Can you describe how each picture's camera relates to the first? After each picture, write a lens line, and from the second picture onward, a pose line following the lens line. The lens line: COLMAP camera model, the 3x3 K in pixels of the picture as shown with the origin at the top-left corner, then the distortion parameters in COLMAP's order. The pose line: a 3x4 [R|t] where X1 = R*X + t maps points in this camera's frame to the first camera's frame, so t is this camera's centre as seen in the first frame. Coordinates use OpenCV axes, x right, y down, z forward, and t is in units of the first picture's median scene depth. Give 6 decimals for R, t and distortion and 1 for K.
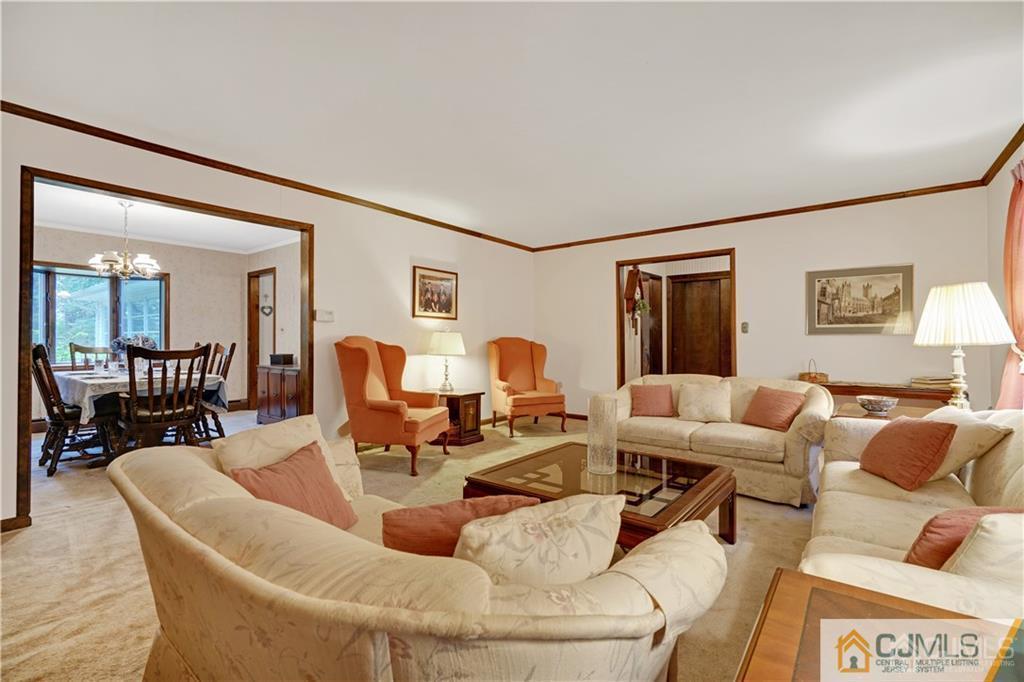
lens RADIAL K [[463.8, 0, 516.1], [0, 463.8, 336.5], [0, 0, 1]] dist [-0.002093, -0.000567]
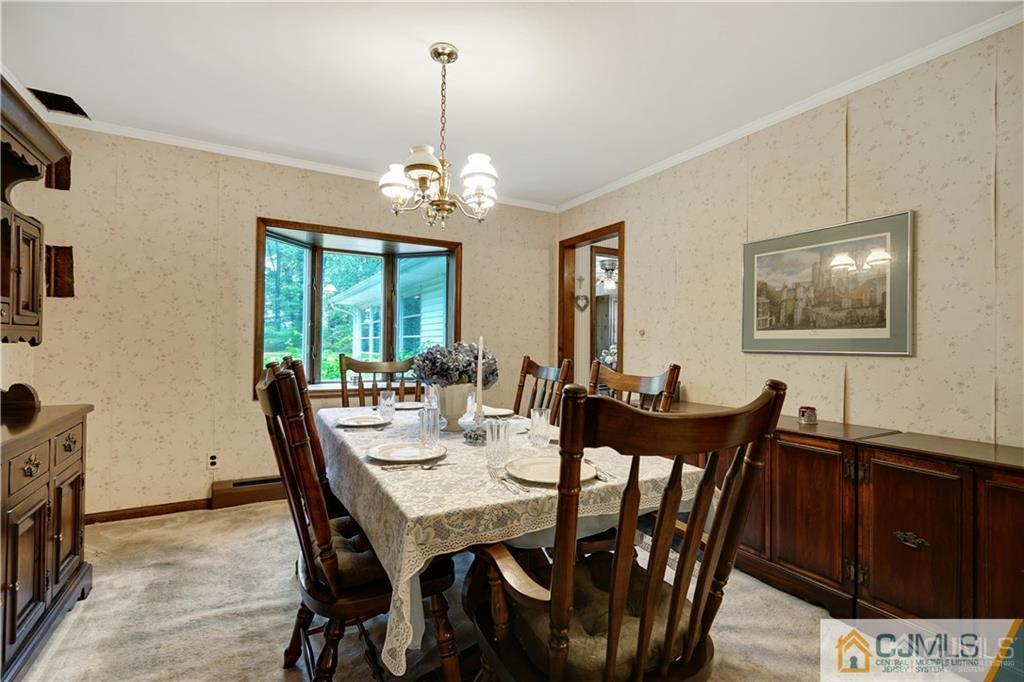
lens RADIAL K [[463.8, 0, 507.8], [0, 463.8, 340.5], [0, 0, 1]] dist [-0.002093, -0.000567]
pose [[0.921194, 0.006652, -0.389047, -0.401345], [-0.008173, 0.999964, -0.002254, -0.003004], [0.389018, 0.005256, 0.921215, 0.402094]]
